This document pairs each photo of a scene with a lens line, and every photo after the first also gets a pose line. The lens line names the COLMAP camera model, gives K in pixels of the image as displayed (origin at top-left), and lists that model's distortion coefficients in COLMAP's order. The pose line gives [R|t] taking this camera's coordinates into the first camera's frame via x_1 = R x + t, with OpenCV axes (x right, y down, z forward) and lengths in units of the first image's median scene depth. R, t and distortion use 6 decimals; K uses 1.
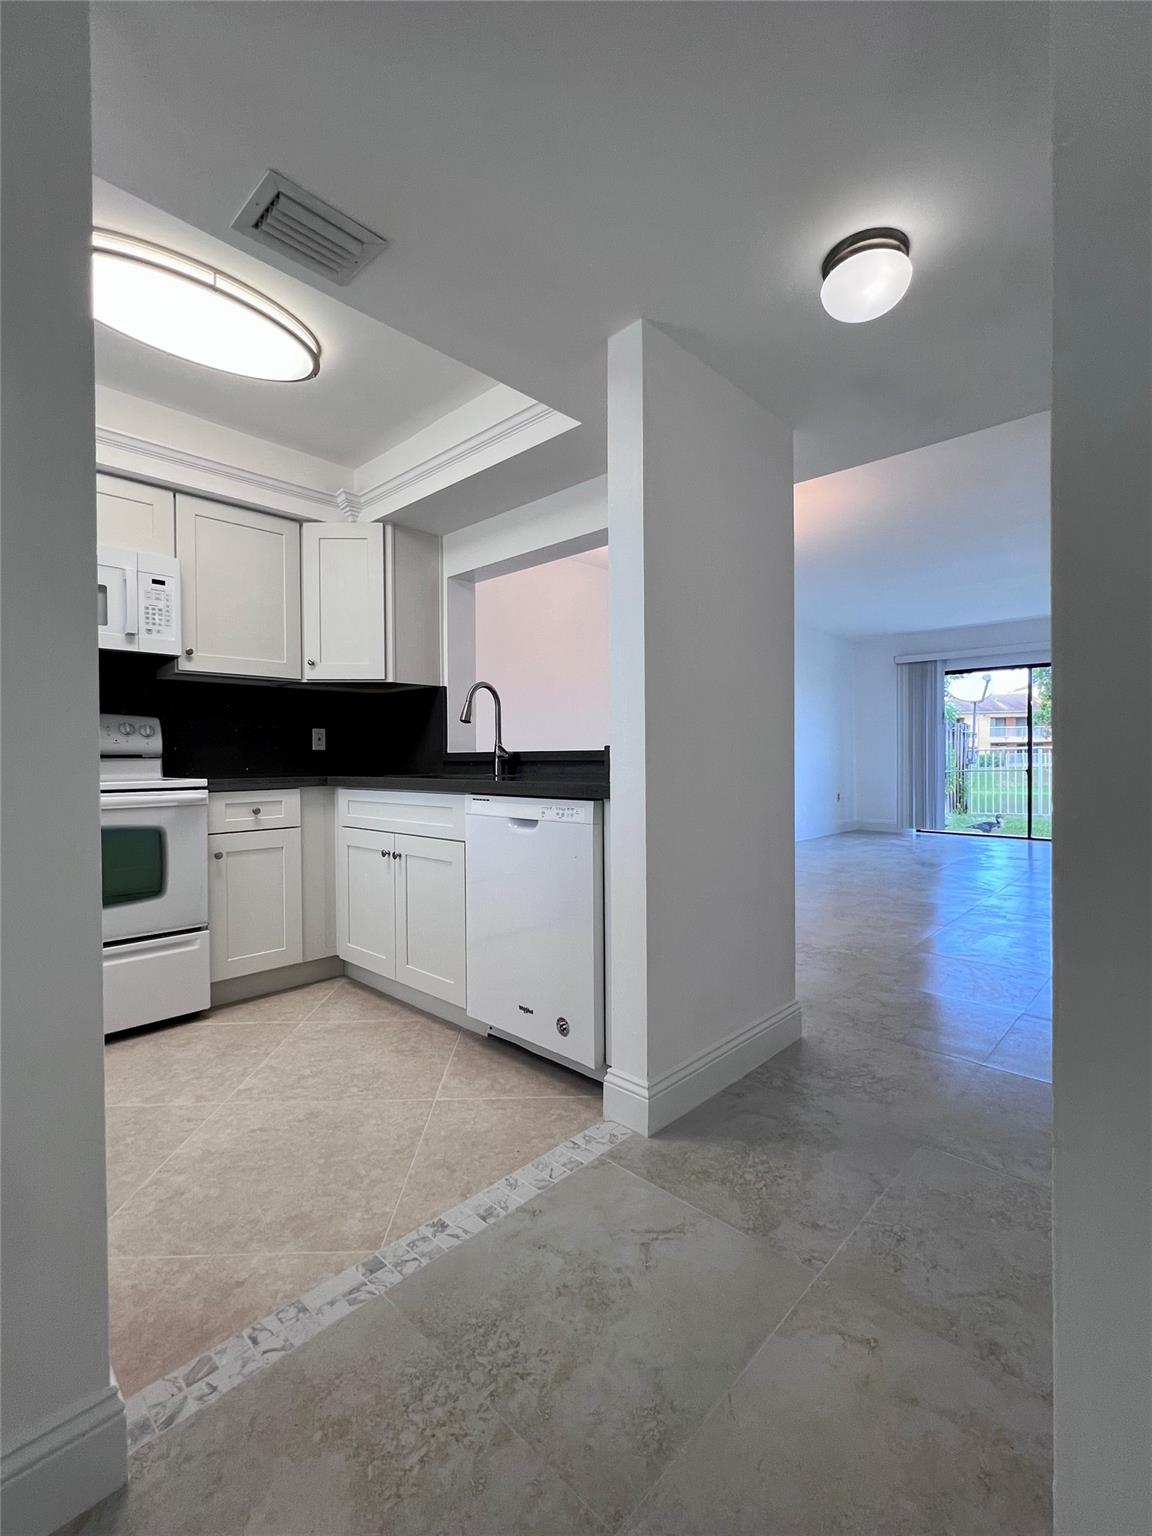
lens RADIAL K [[679.8, 0, 586.7], [0, 679.8, 770.4], [0, 0, 1]] dist [-0.001000, -0.000175]
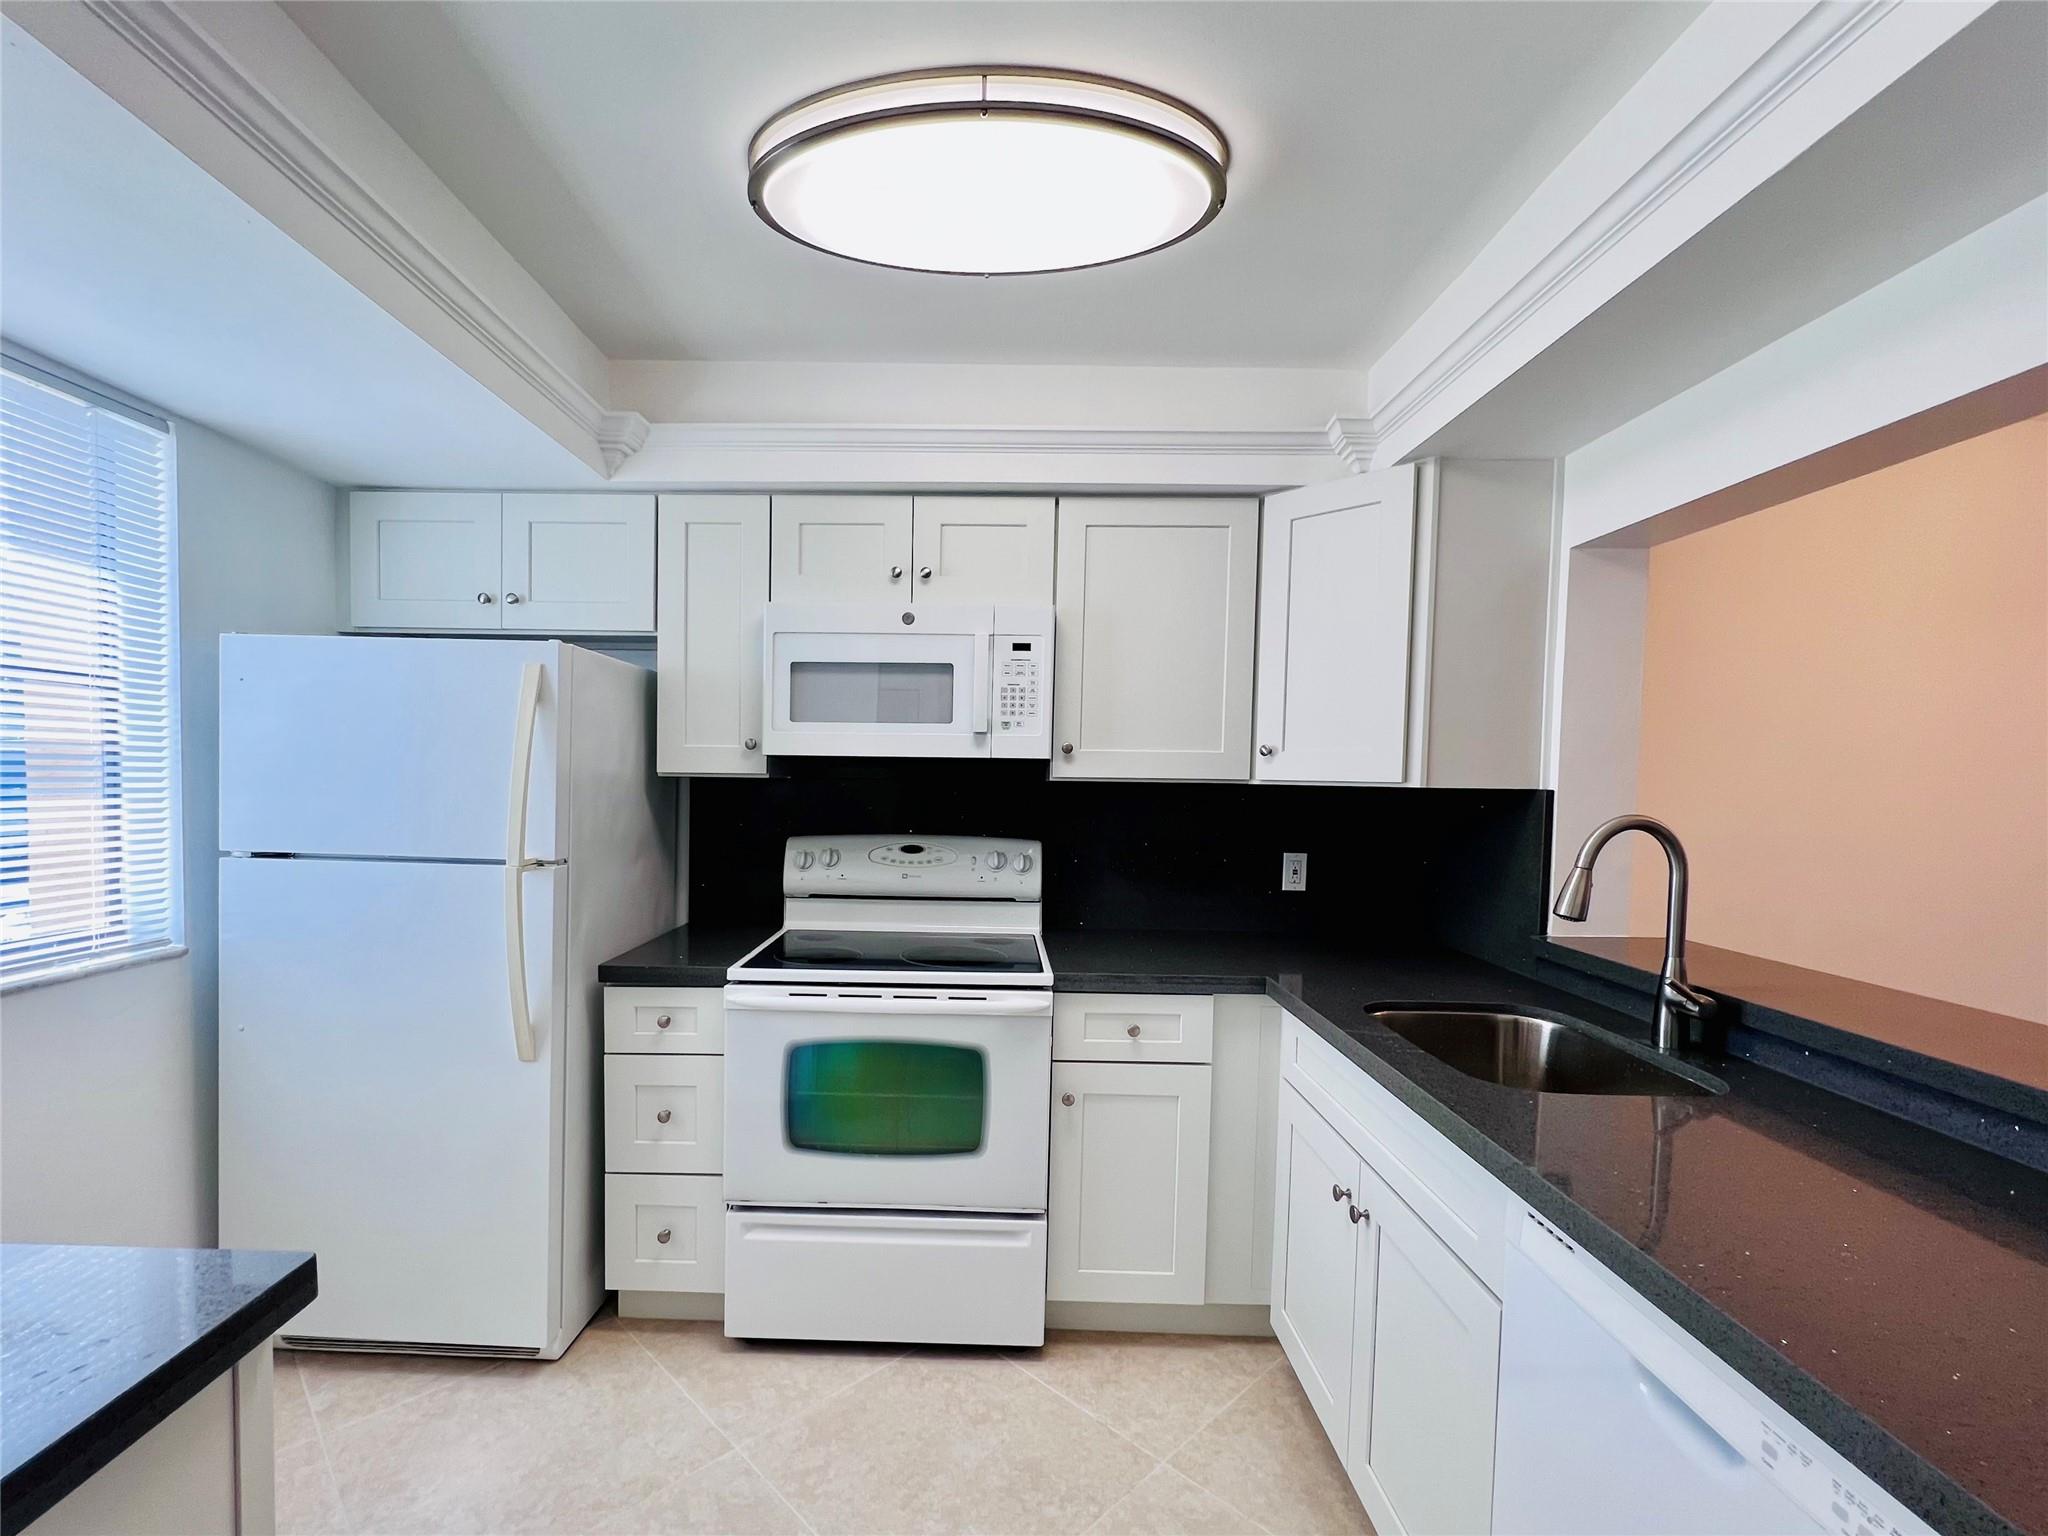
lens RADIAL K [[926.7, 0, 961.8], [0, 926.7, 812.9], [0, 0, 1]] dist [0.002990, -0.000868]
pose [[0.660171, 0.050378, -0.749424, -0.003282], [-0.036396, 0.998722, 0.035075, -0.144508], [0.750233, 0.004120, 0.661160, 0.367492]]
